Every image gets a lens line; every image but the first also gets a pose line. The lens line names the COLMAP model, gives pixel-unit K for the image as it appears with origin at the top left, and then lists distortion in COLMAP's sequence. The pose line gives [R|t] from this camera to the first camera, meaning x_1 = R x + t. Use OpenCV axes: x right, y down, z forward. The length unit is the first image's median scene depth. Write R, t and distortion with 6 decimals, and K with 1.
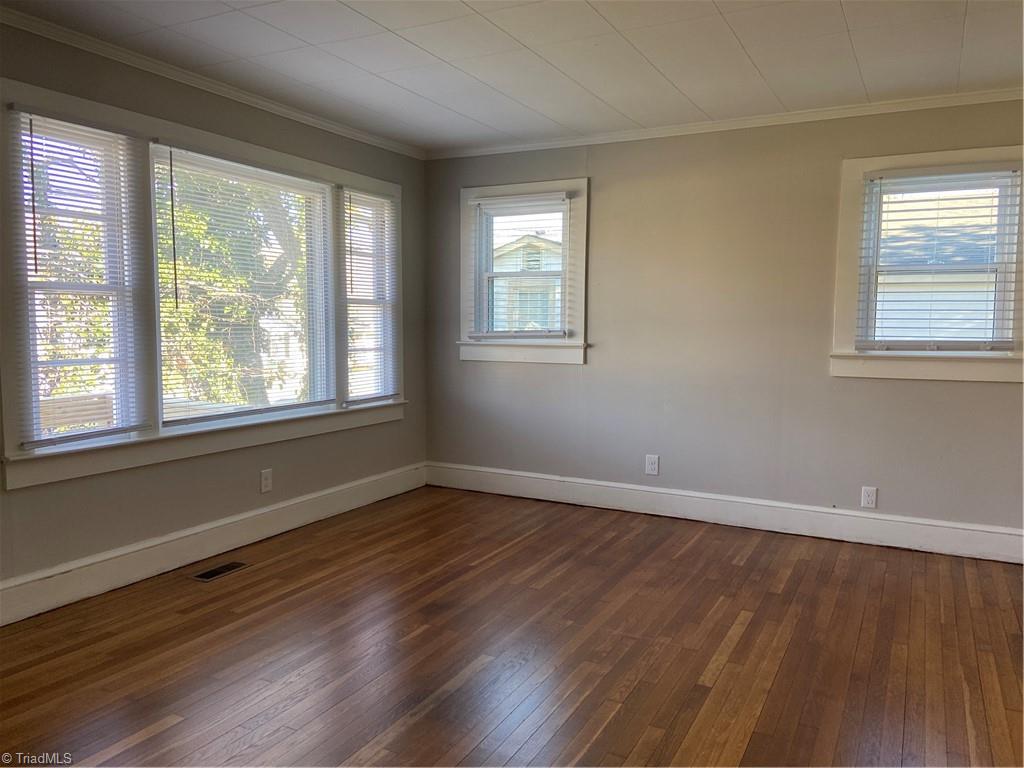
lens RADIAL K [[768.9, 0, 512.0], [0, 768.9, 384.0], [0, 0, 1]] dist [0.144872, -0.170150]
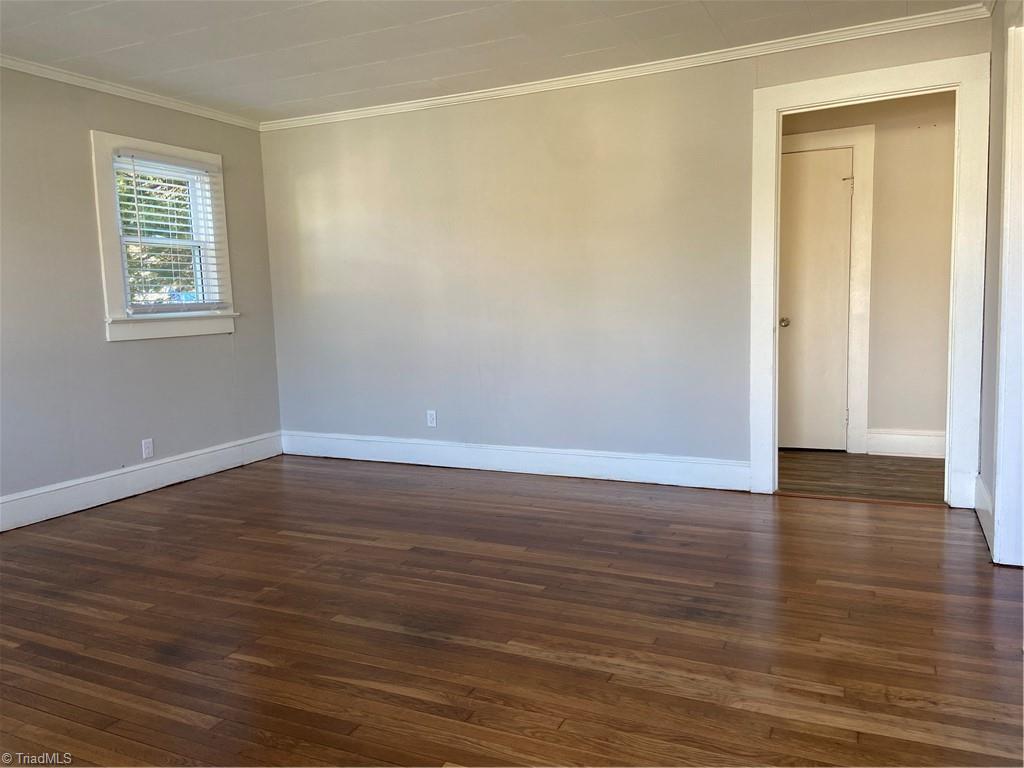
lens RADIAL K [[768.9, 0, 512.0], [0, 768.9, 384.0], [0, 0, 1]] dist [0.144872, -0.170150]
pose [[-0.029820, -0.120356, 0.992283, -0.735316], [0.111318, 0.986149, 0.122957, -0.026739], [-0.993337, 0.114125, -0.016009, 0.575429]]
